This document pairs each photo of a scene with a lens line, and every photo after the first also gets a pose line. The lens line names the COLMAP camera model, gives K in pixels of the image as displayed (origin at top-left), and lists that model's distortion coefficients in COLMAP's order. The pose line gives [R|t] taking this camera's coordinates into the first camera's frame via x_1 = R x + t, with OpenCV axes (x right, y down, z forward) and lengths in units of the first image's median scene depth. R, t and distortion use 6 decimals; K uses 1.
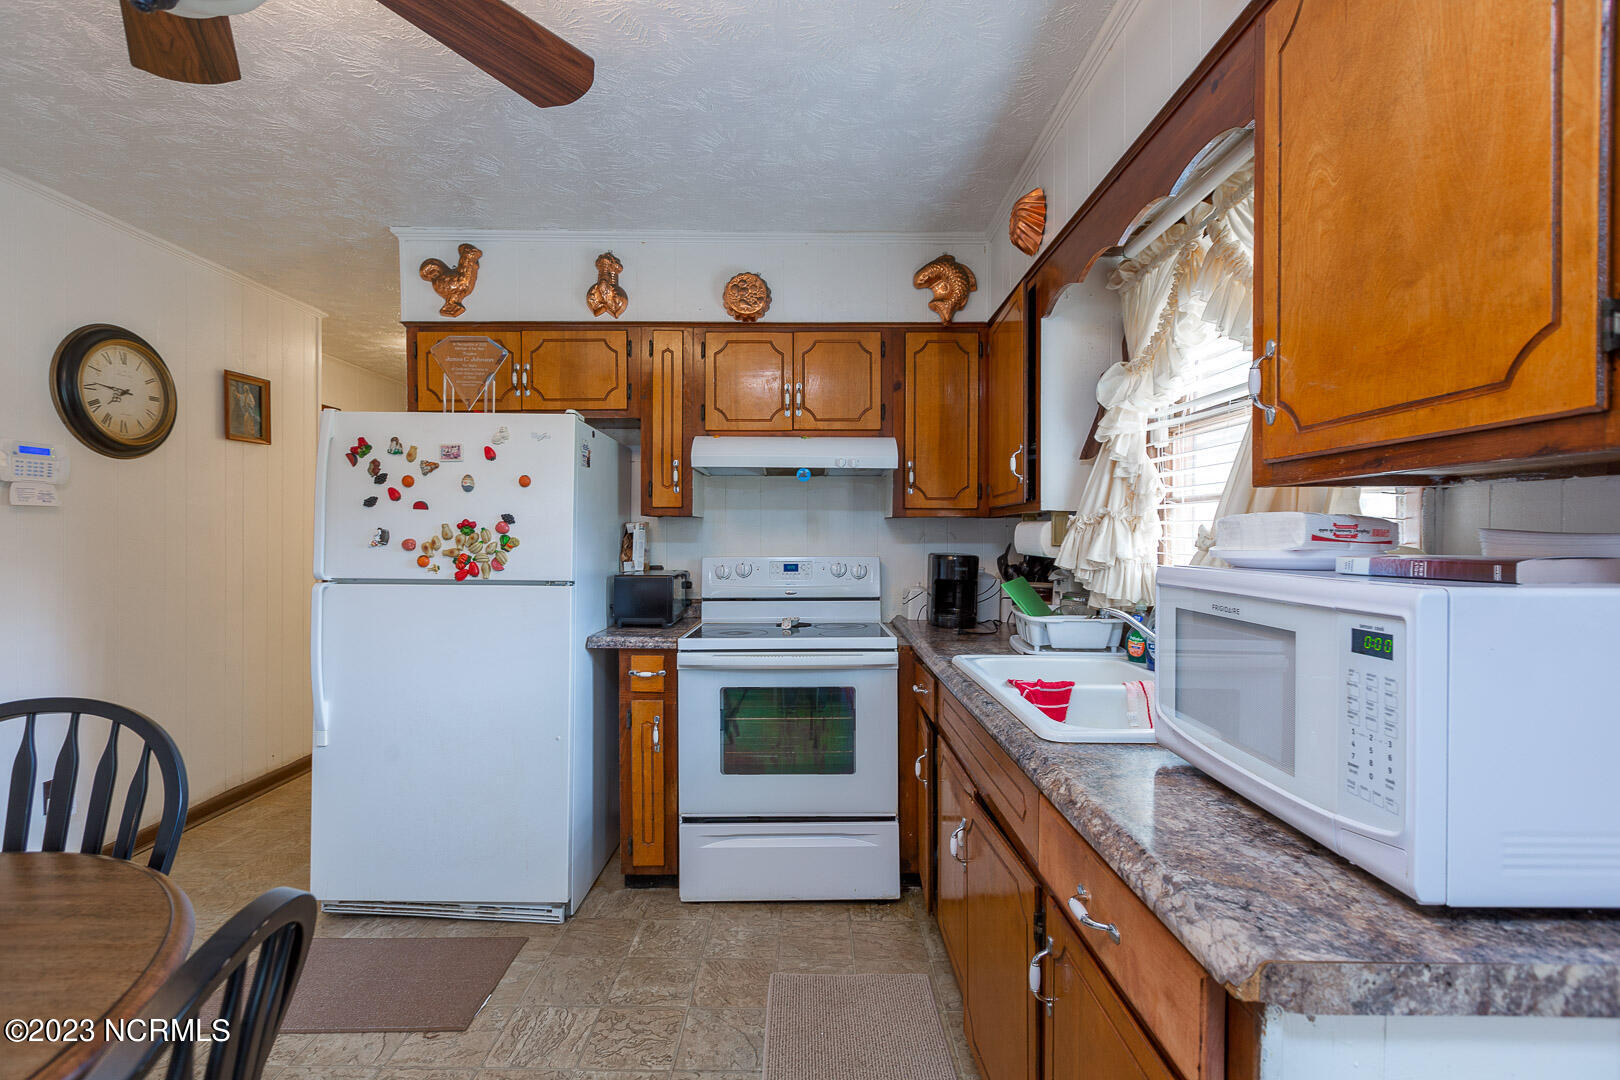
lens RADIAL K [[728.0, 0, 803.7], [0, 728.0, 541.2], [0, 0, 1]] dist [-0.000310, -0.000878]
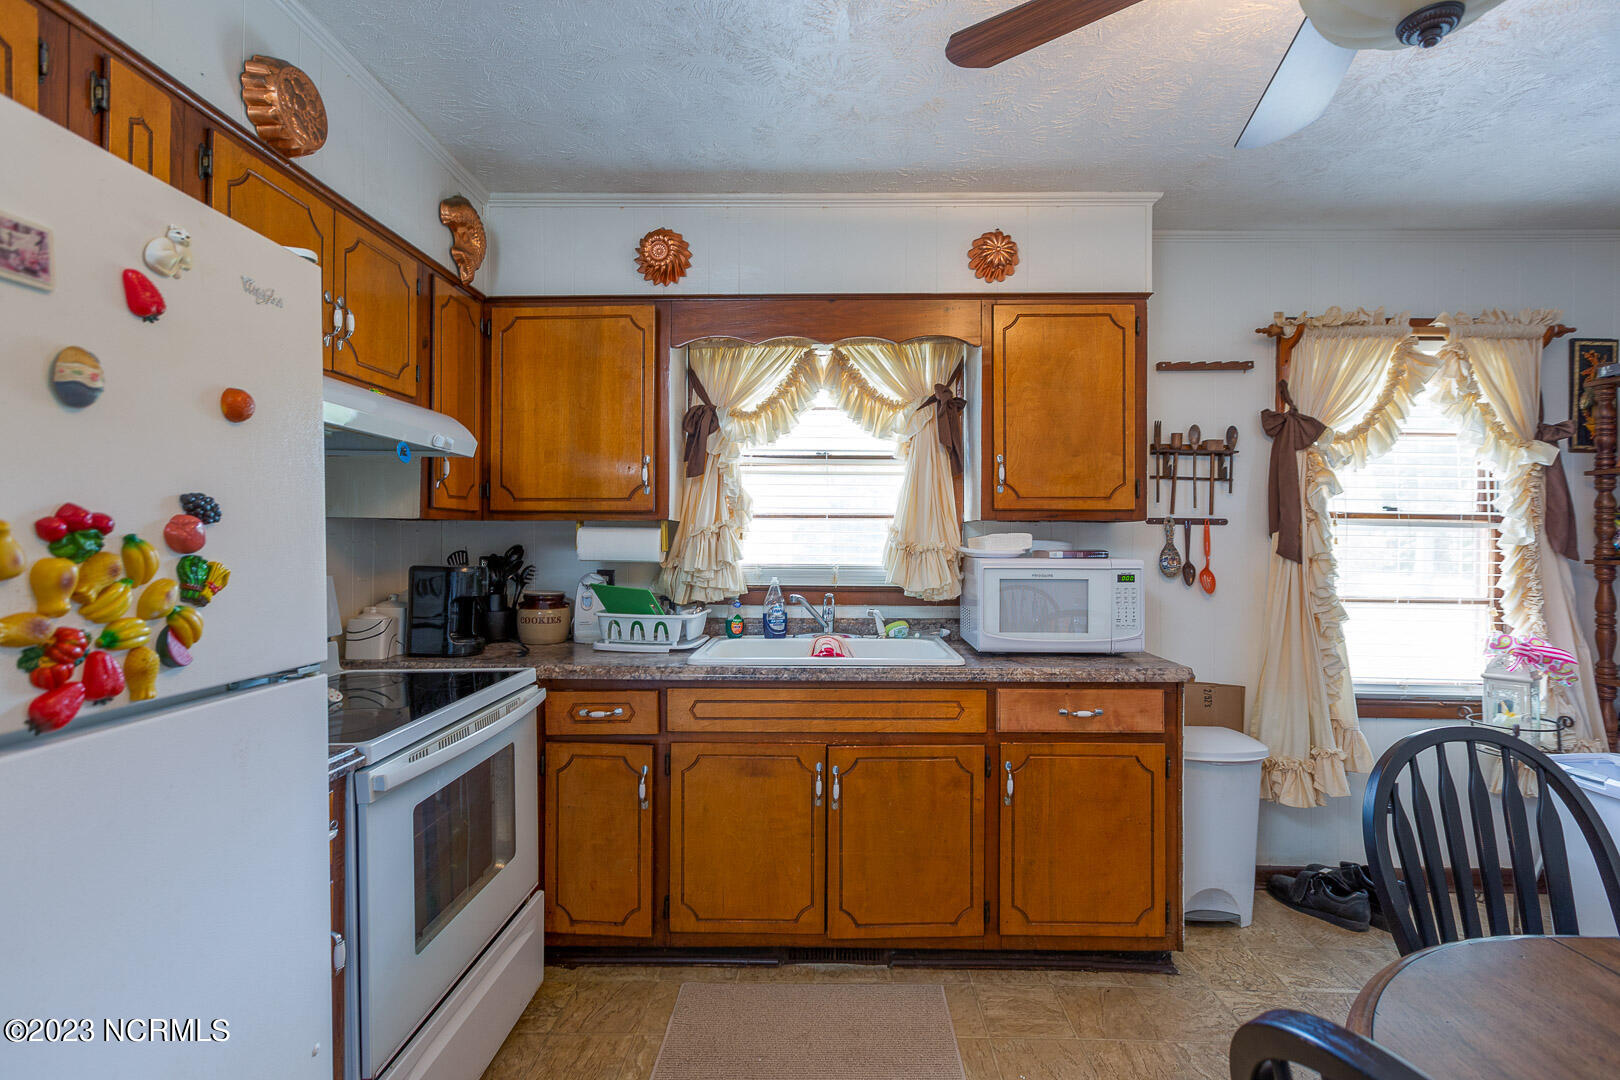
lens RADIAL K [[731.6, 0, 832.2], [0, 731.6, 535.2], [0, 0, 1]] dist [-0.001813, -0.000248]
pose [[0.003478, -0.000544, 0.999994, -0.738855], [0.005373, 0.999985, 0.000525, -0.016816], [-0.999980, 0.005371, 0.003481, 0.699560]]
